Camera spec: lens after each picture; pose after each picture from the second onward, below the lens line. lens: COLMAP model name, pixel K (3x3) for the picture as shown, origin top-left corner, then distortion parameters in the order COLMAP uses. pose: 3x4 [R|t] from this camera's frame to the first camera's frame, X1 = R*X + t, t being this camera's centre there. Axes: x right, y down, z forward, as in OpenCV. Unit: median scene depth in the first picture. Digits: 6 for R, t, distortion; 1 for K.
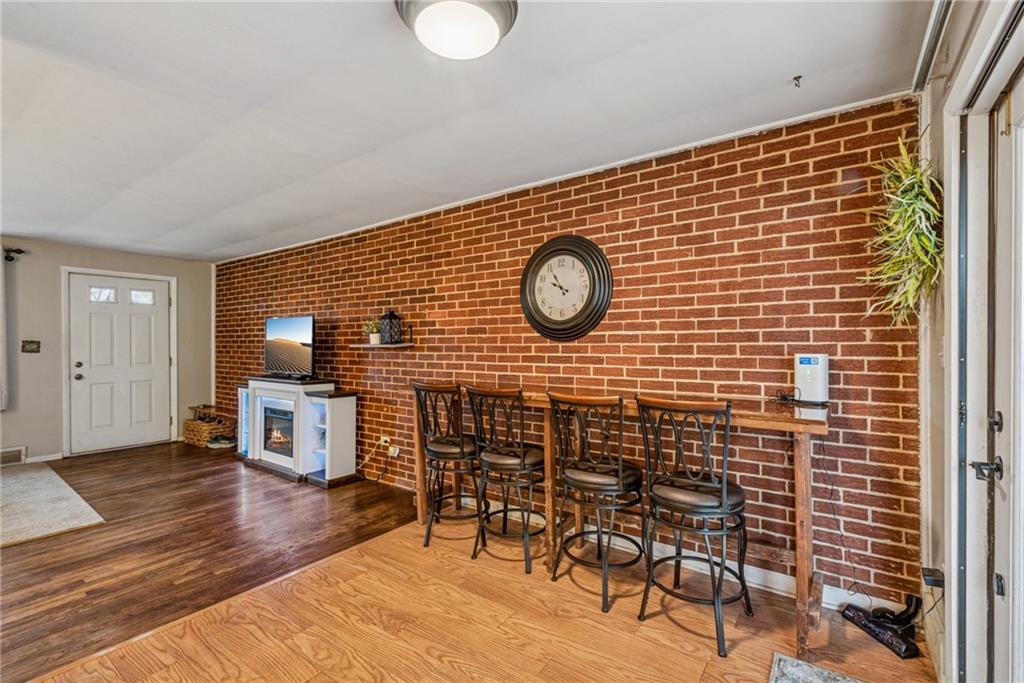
lens RADIAL K [[460.9, 0, 506.6], [0, 460.9, 342.2], [0, 0, 1]] dist [0.006279, -0.003541]
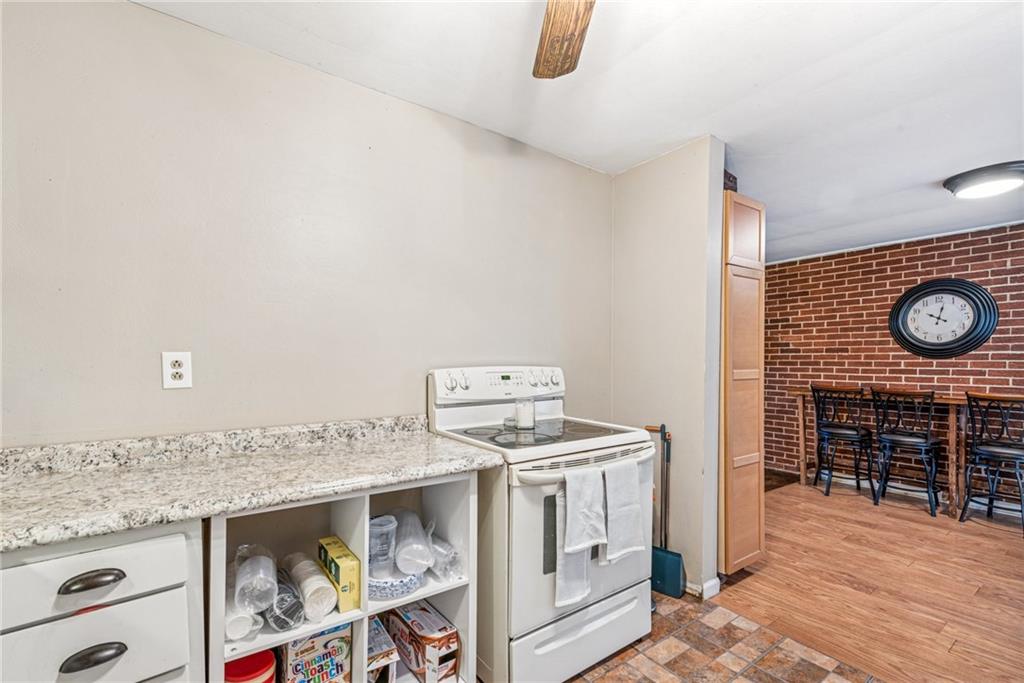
lens RADIAL K [[460.9, 0, 453.0], [0, 460.9, 372.3], [0, 0, 1]] dist [0.006279, -0.003541]
pose [[0.942497, 0.021237, -0.333540, -0.736071], [-0.013192, 0.999565, 0.026369, 0.020855], [0.333955, -0.020452, 0.942367, -0.712907]]
